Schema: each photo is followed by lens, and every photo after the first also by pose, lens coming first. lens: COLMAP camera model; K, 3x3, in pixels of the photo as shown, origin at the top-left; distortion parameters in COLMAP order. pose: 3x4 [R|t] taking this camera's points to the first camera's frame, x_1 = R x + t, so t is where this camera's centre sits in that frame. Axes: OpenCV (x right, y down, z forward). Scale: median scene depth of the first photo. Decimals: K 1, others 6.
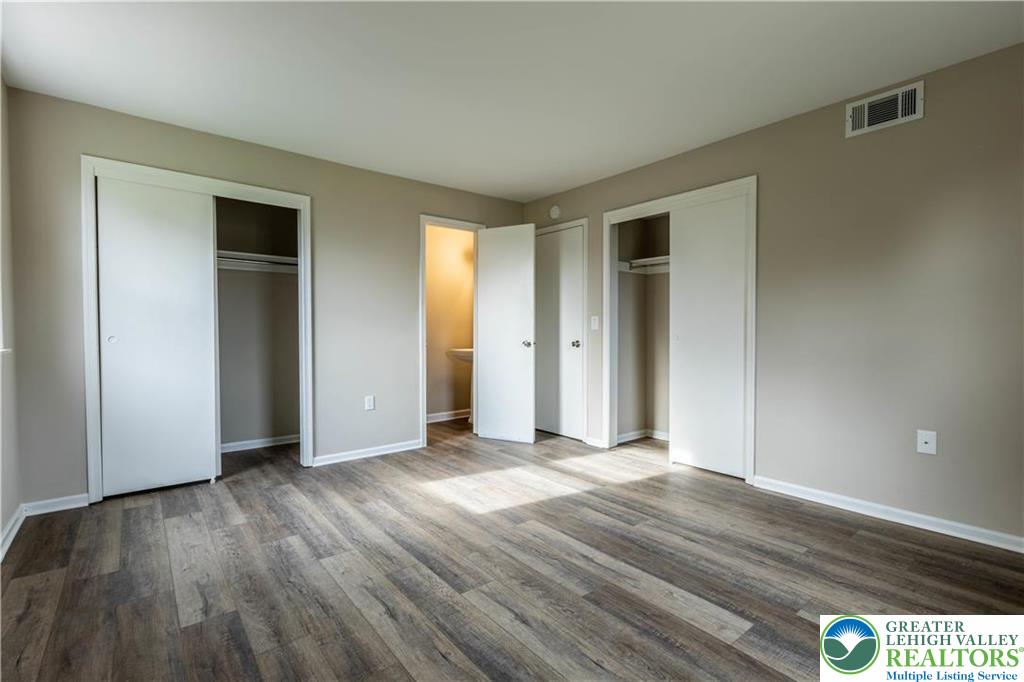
lens RADIAL K [[471.4, 0, 514.1], [0, 471.4, 338.9], [0, 0, 1]] dist [0.012088, 0.000611]
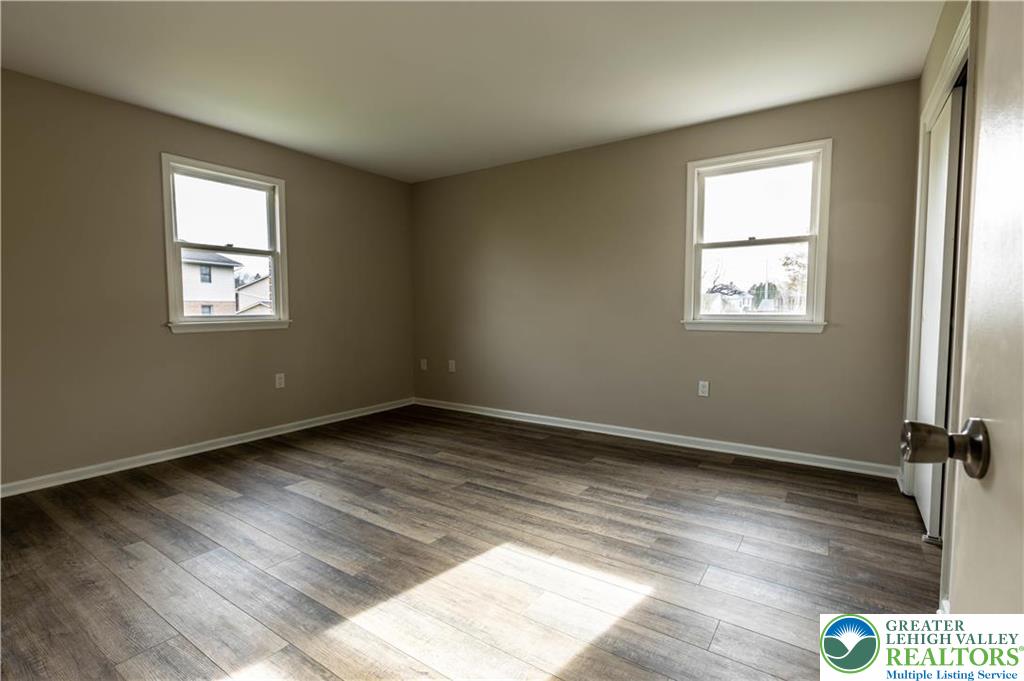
lens RADIAL K [[471.4, 0, 509.1], [0, 471.4, 336.5], [0, 0, 1]] dist [0.012088, 0.000611]
pose [[-0.959625, 0.021947, -0.280425, 0.146989], [-0.002102, 0.996364, 0.085171, -0.050649], [0.281275, 0.082322, -0.956090, 2.069819]]
